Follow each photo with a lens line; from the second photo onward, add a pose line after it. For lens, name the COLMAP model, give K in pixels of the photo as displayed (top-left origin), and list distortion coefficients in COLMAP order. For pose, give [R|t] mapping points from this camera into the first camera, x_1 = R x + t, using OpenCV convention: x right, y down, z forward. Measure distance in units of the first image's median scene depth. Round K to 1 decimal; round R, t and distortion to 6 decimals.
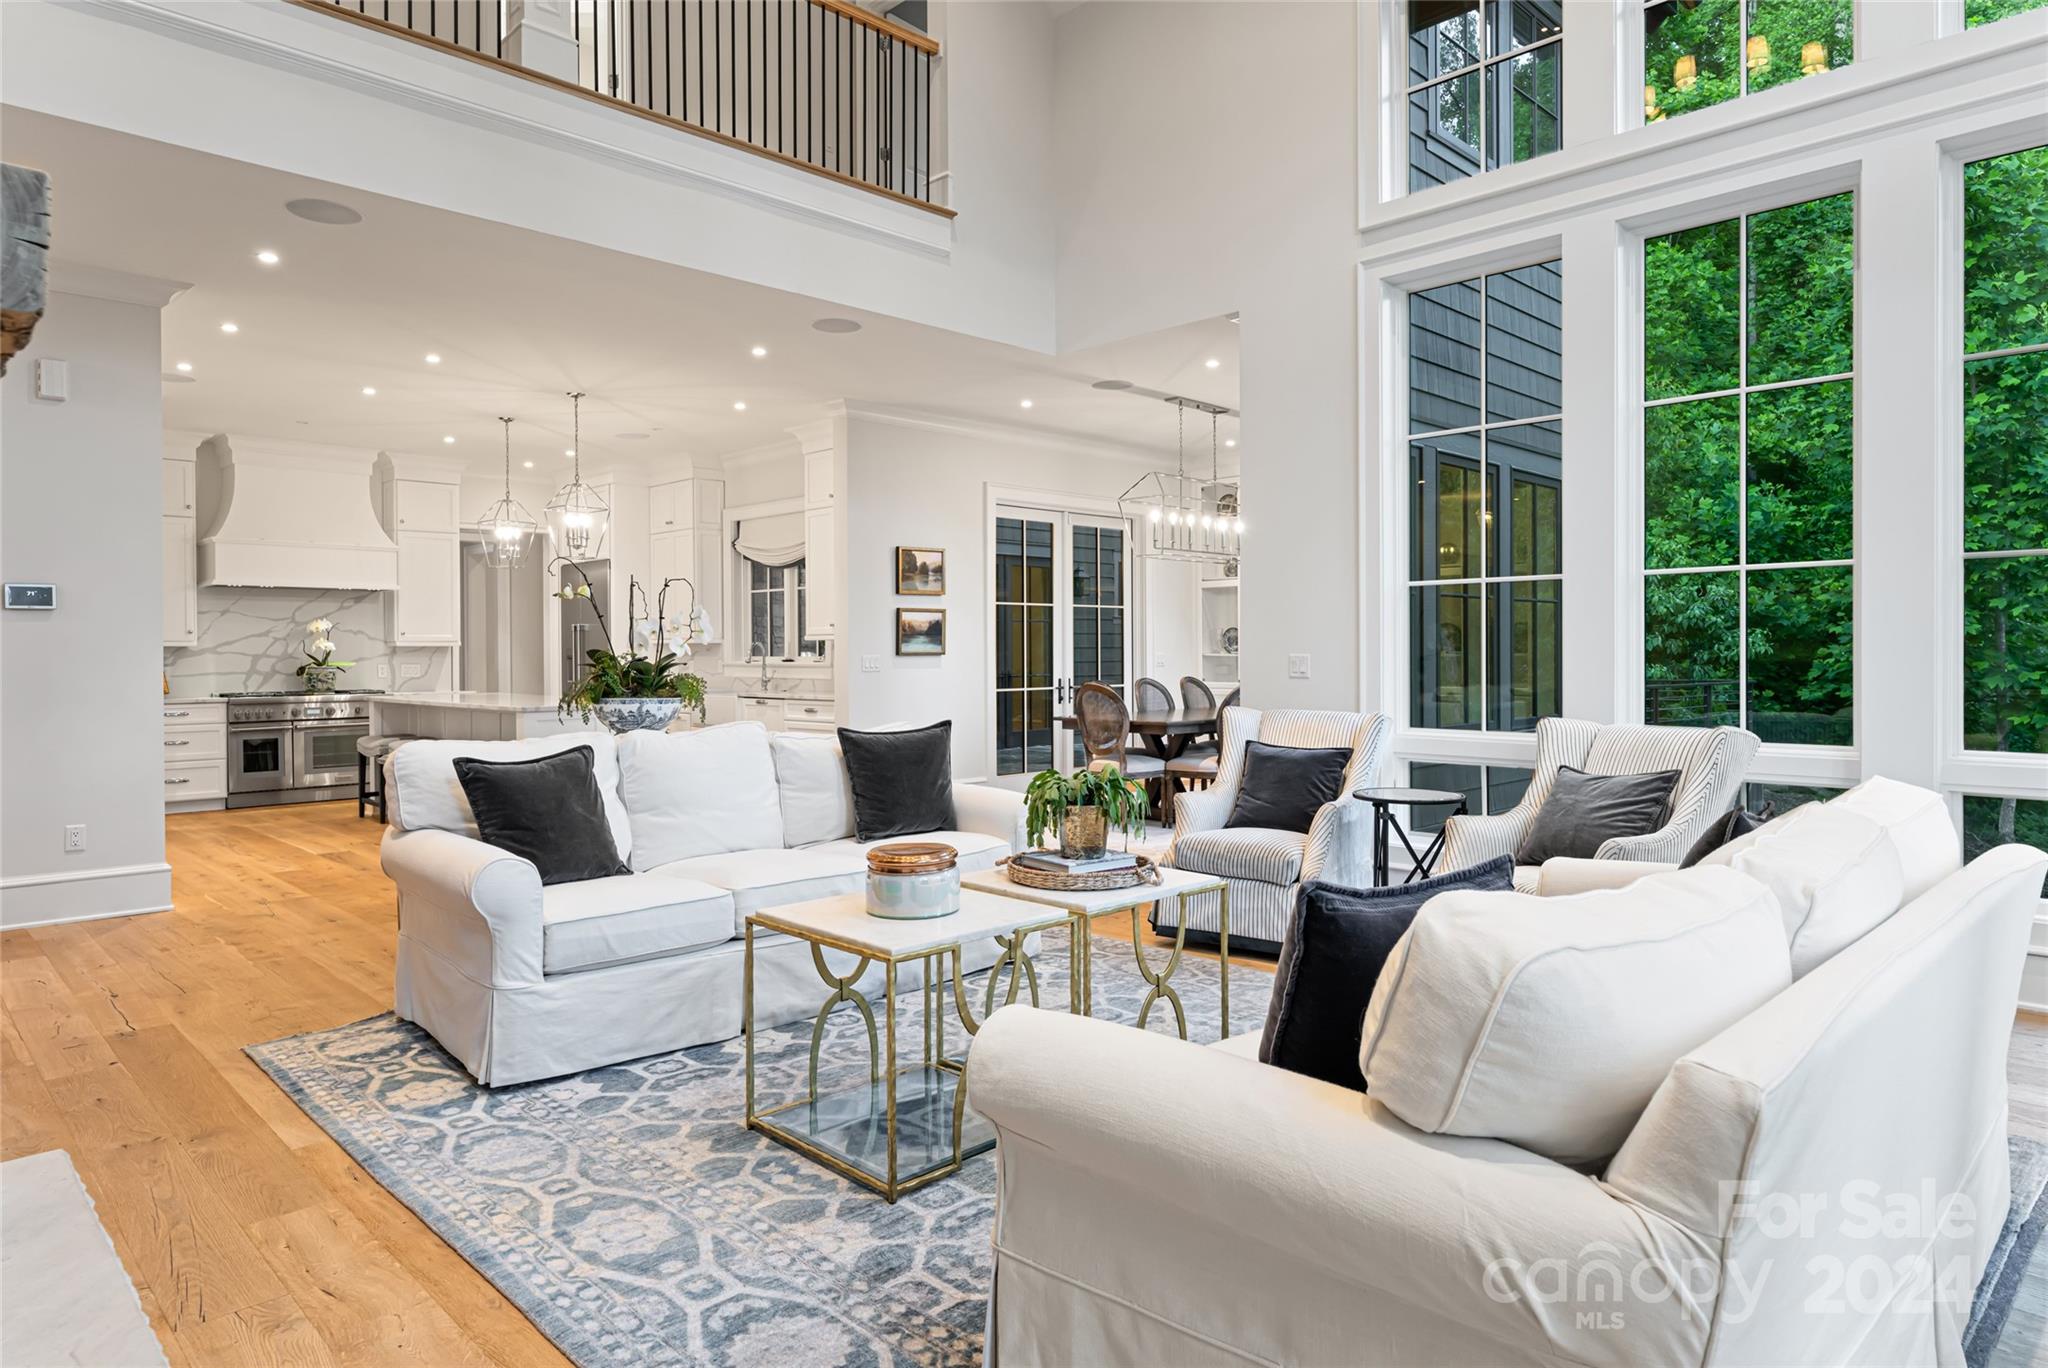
lens RADIAL K [[1221.7, 0, 1032.4], [0, 1221.7, 664.4], [0, 0, 1]] dist [0.002346, -0.000272]
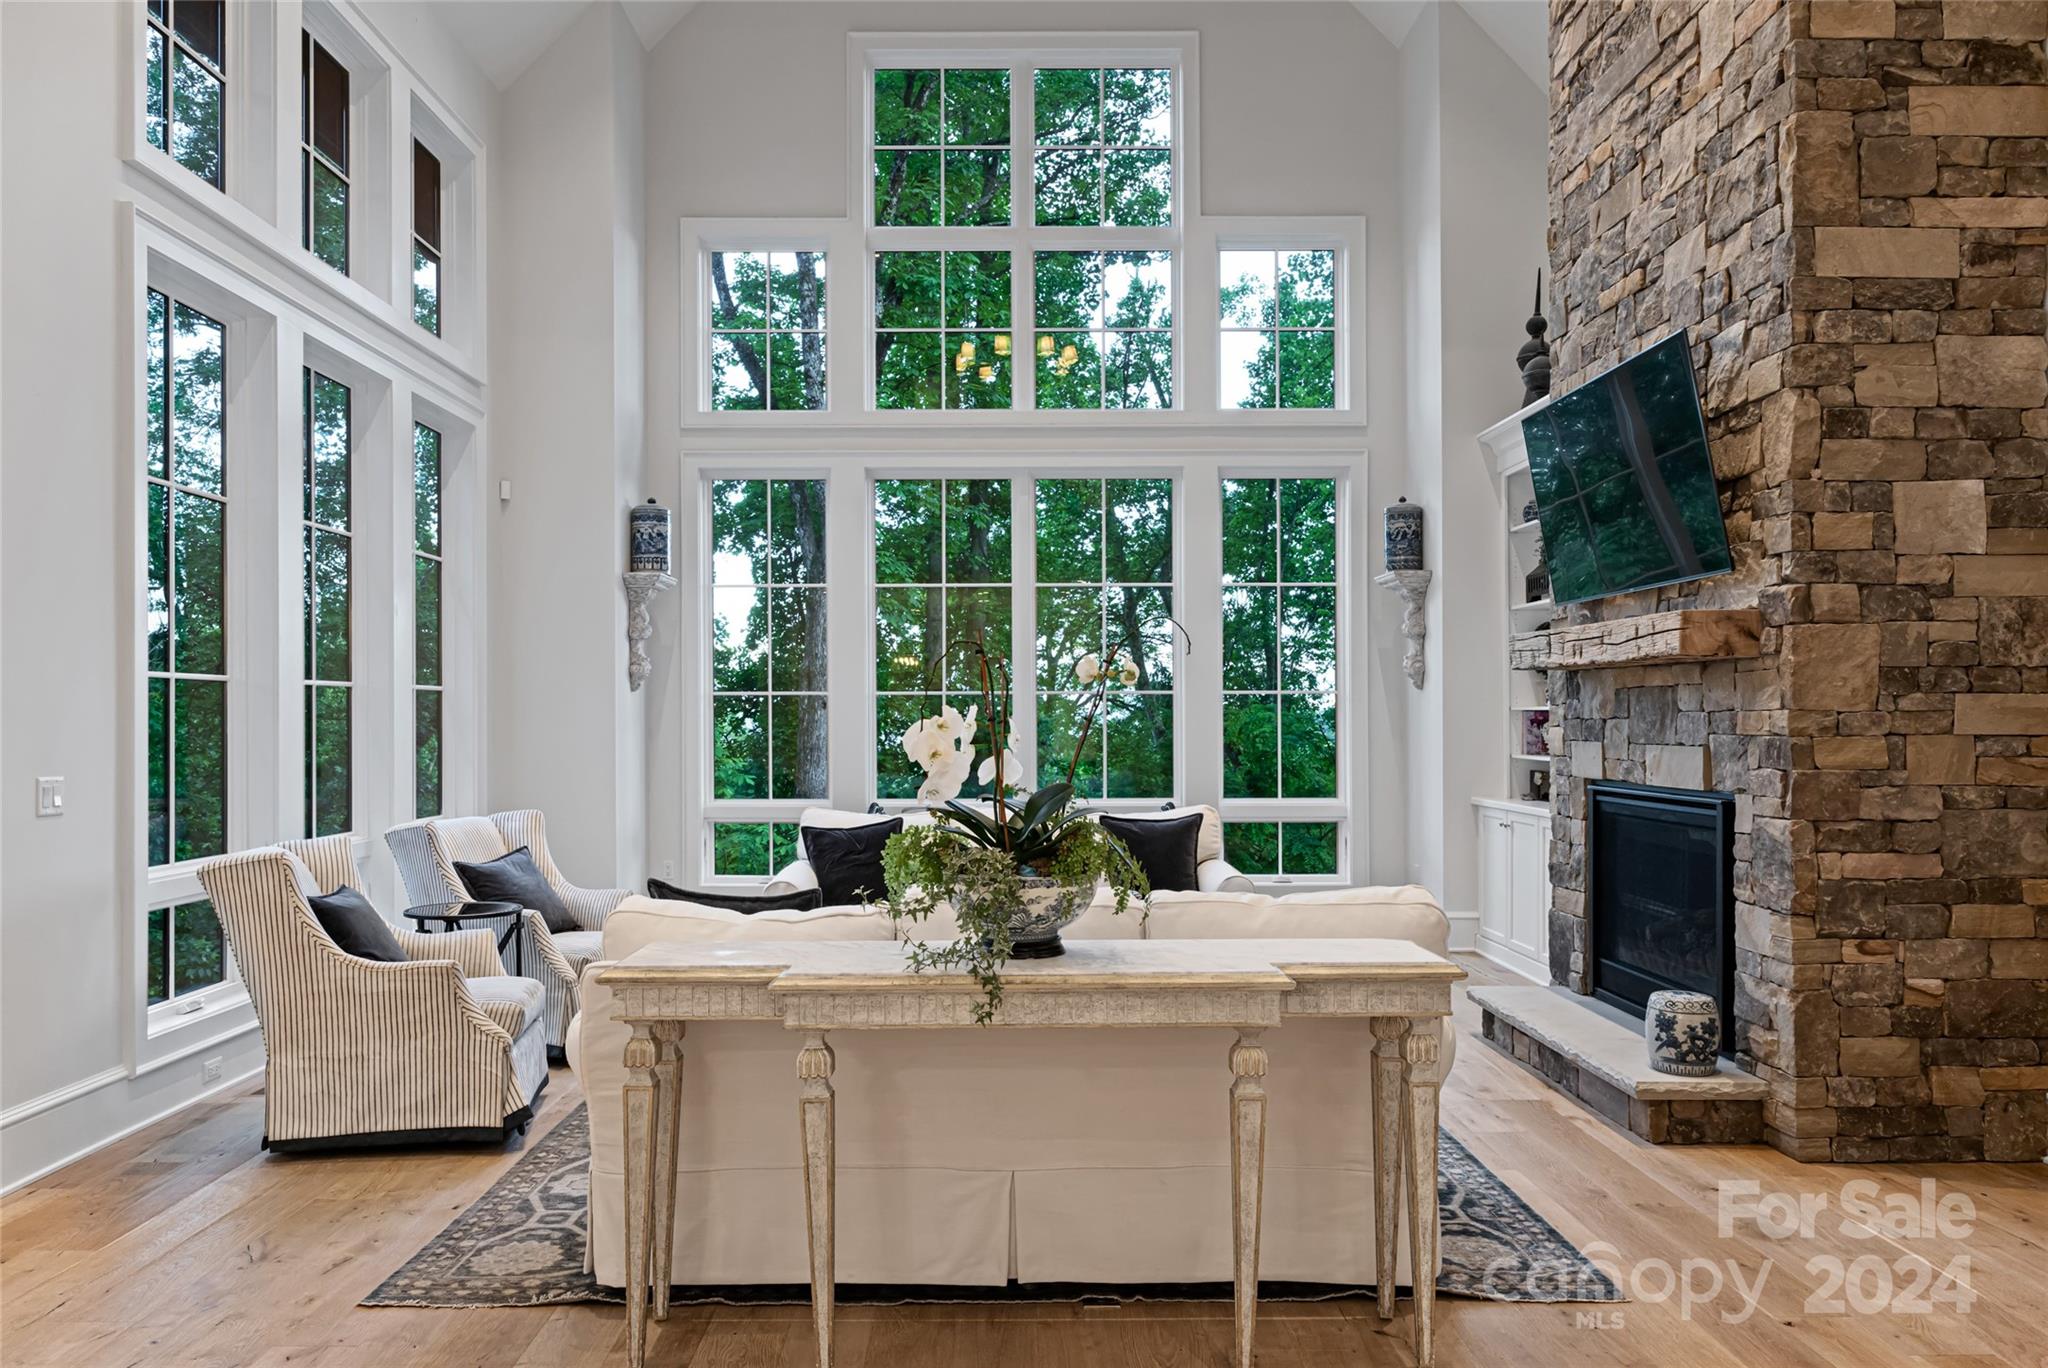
lens RADIAL K [[1401.6, 0, 1001.8], [0, 1401.6, 711.0], [0, 0, 1]] dist [-0.000123, -0.000749]
pose [[-0.713866, 0.010536, 0.700203, -0.380704], [0.012856, 0.999915, -0.001939, -0.020717], [-0.700164, 0.007618, -0.713941, 0.733061]]
